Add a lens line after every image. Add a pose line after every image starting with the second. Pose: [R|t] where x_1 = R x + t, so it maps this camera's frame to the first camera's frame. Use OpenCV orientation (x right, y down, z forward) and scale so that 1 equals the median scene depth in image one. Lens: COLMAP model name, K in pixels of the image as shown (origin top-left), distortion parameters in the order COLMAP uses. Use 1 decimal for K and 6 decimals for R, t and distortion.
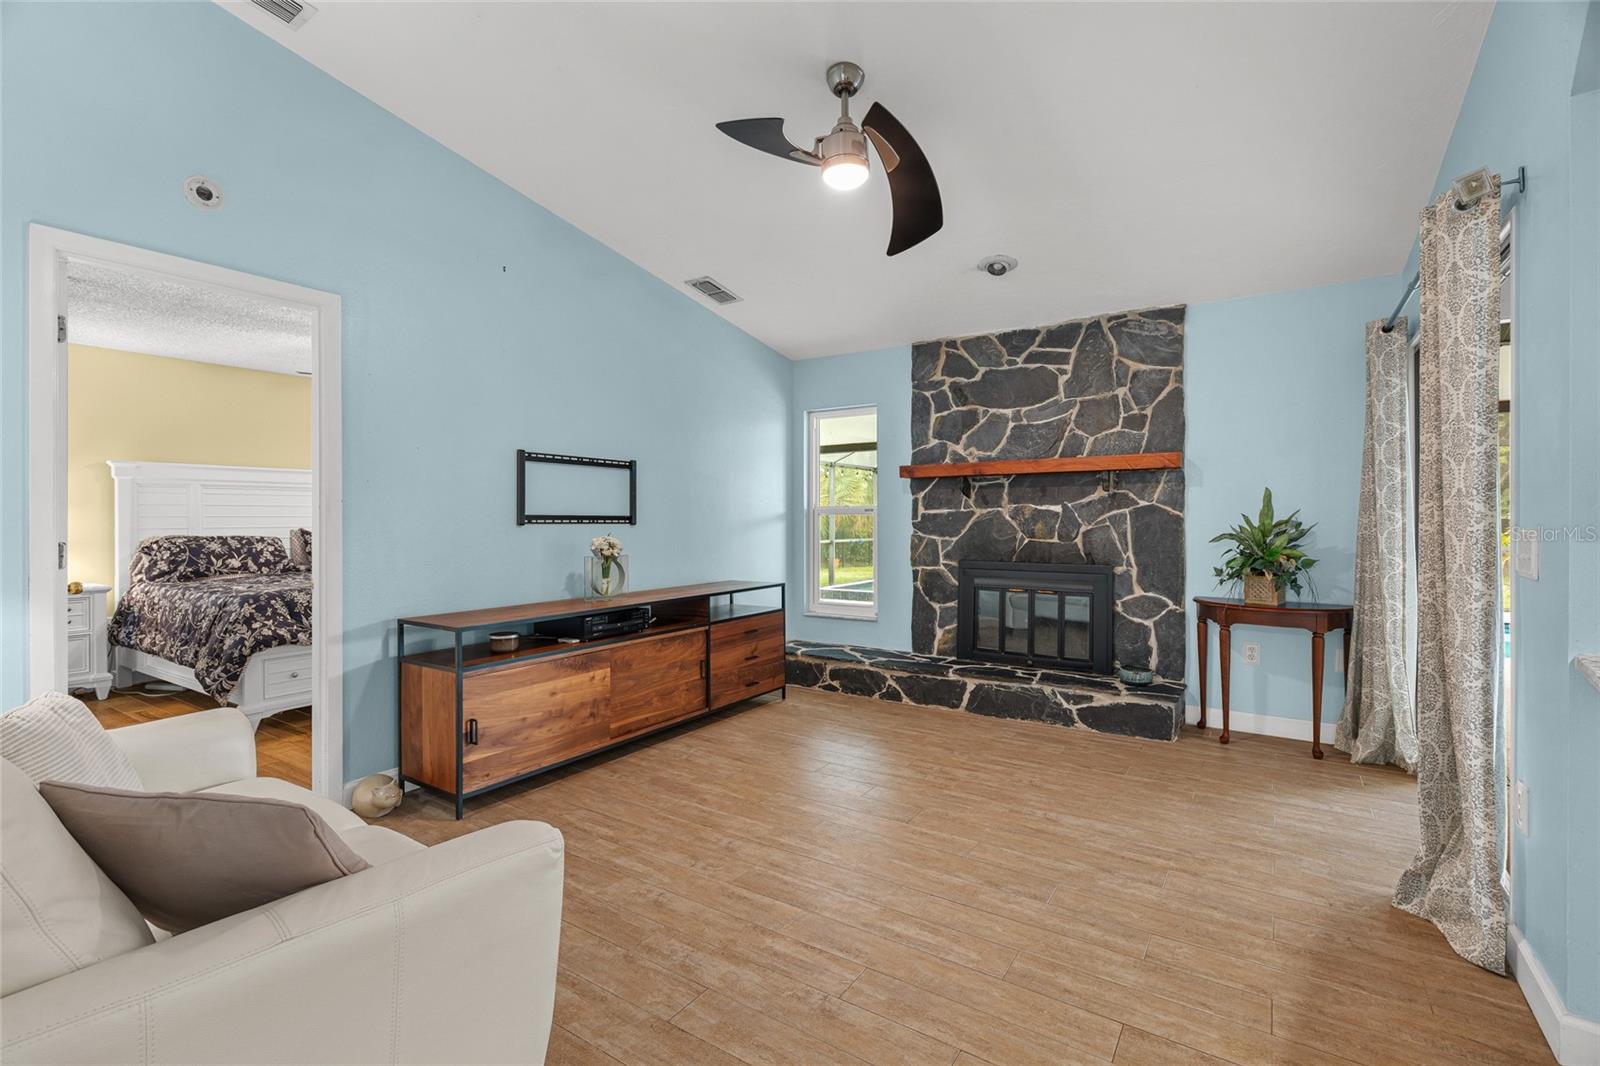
lens RADIAL K [[727.3, 0, 801.8], [0, 727.3, 519.6], [0, 0, 1]] dist [-0.001151, 0.000388]
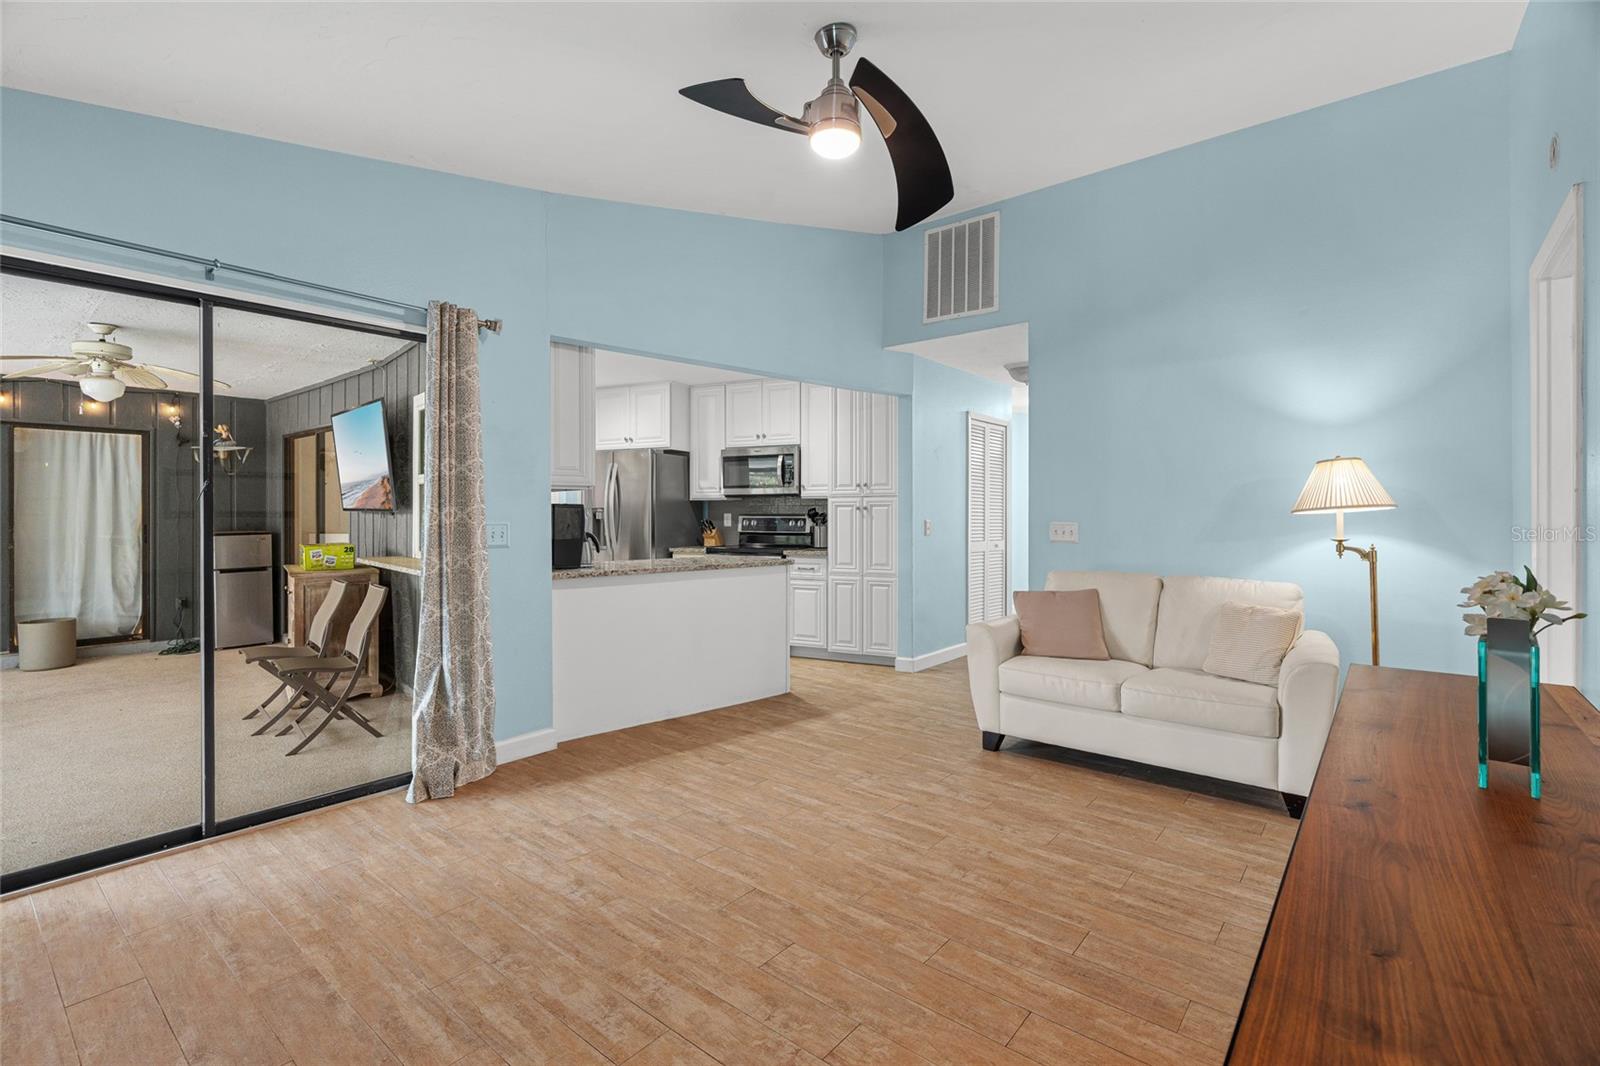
lens RADIAL K [[724.9, 0, 794.2], [0, 724.9, 517.2], [0, 0, 1]] dist [0.001722, 0.000597]
pose [[-0.993067, -0.000374, 0.117552, 0.003152], [0.000262, 0.999985, 0.005388, -0.003501], [-0.117552, 0.005381, -0.993052, 1.164885]]
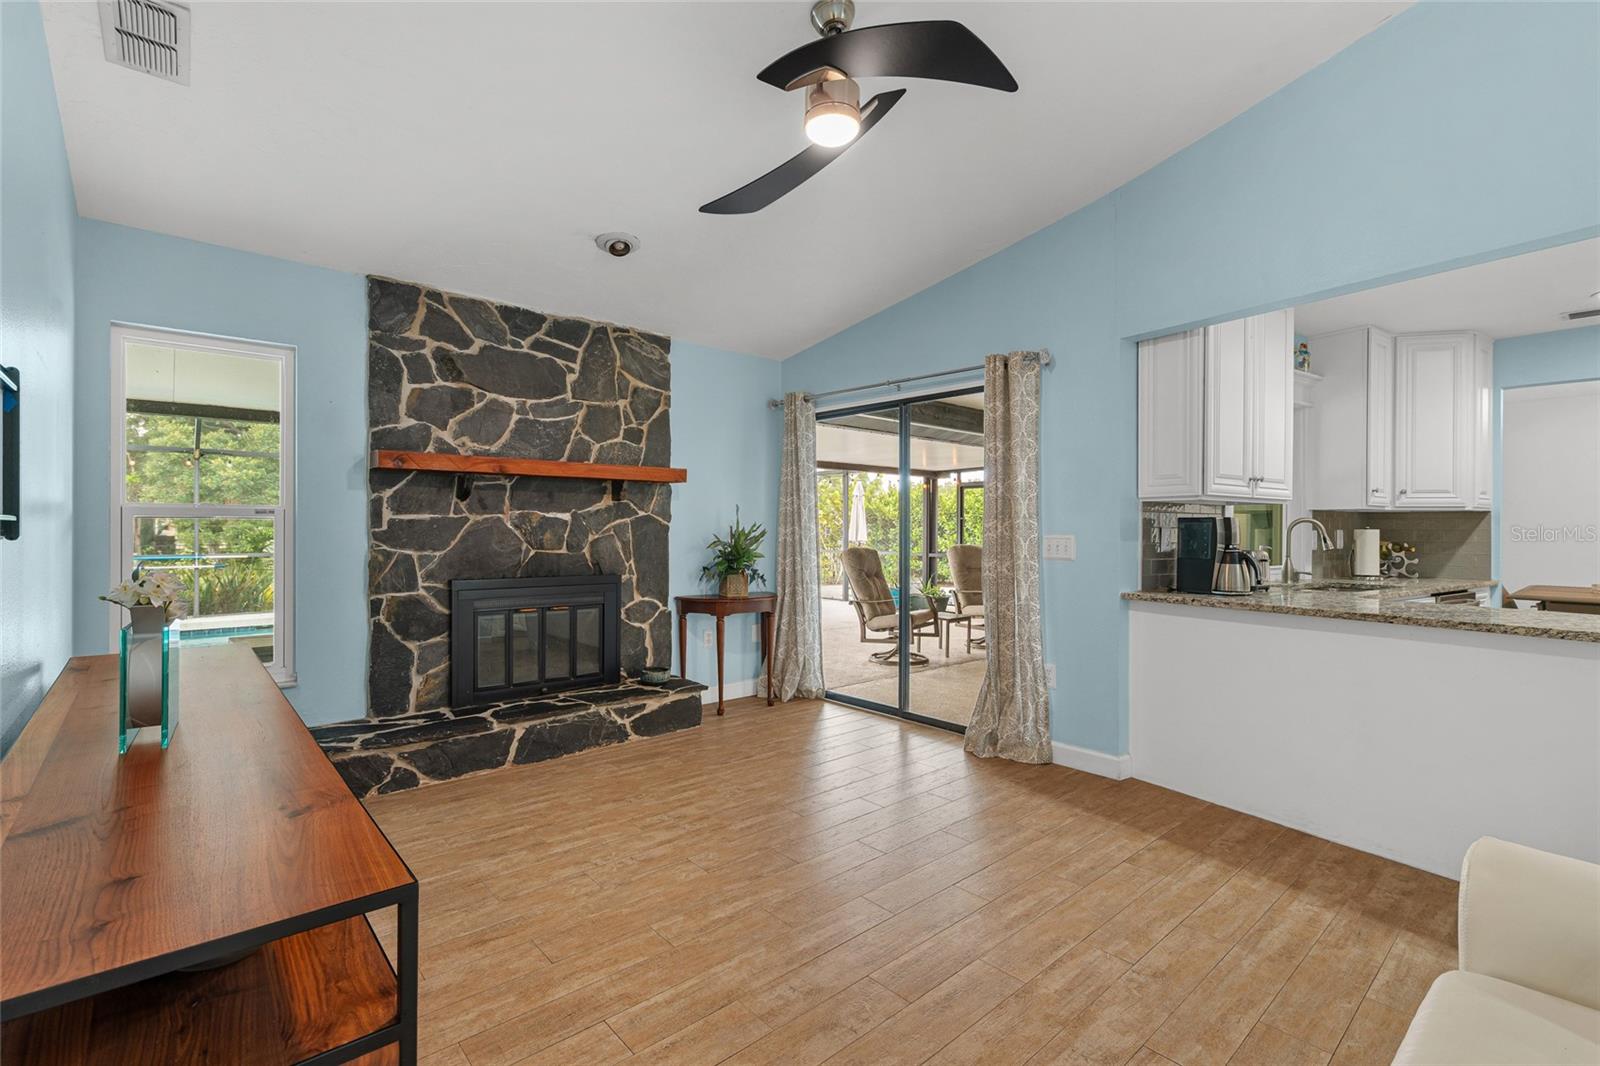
lens RADIAL K [[716.2, 0, 792.9], [0, 716.2, 530.4], [0, 0, 1]] dist [-0.003398, 0.000378]
pose [[0.267918, 0.000119, 0.963442, -0.465192], [-0.004536, 0.999989, 0.001138, -0.000026], [-0.963431, -0.004675, 0.267916, 0.496653]]
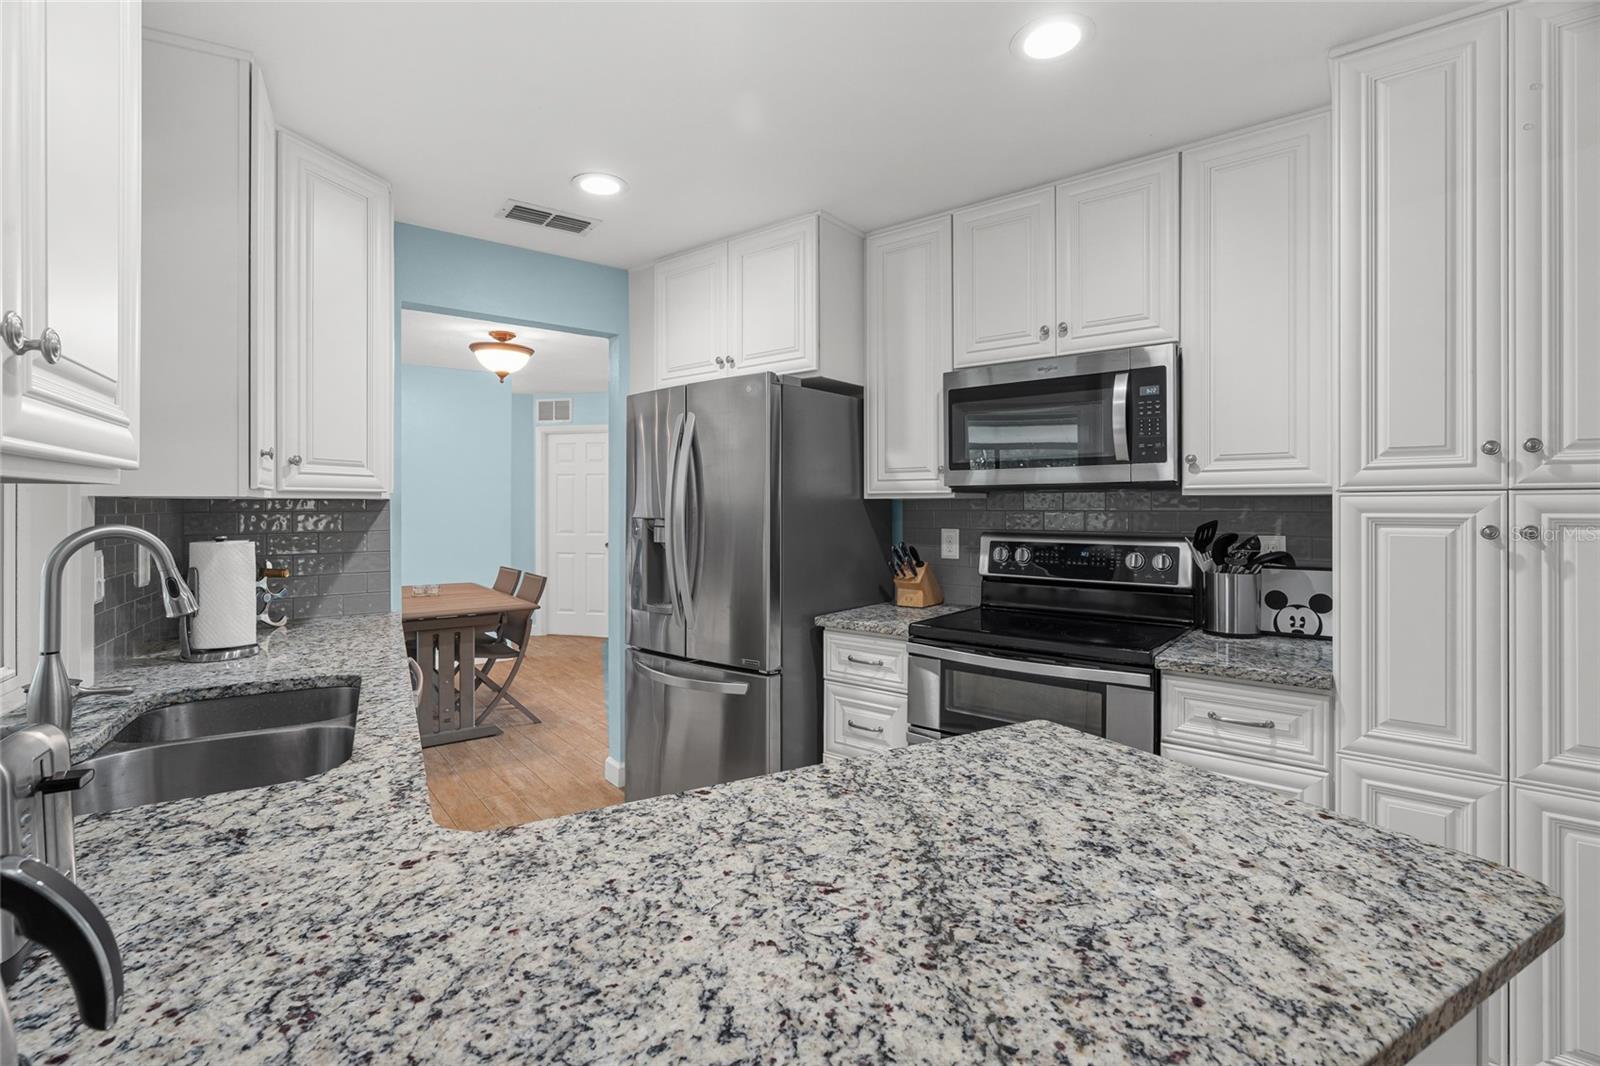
lens RADIAL K [[724.9, 0, 794.2], [0, 724.9, 517.2], [0, 0, 1]] dist [0.001722, 0.000597]
pose [[-0.945387, -0.005073, 0.325909, 0.252474], [0.001397, 0.999807, 0.019615, -0.027880], [-0.325946, 0.018999, -0.945198, 0.294195]]
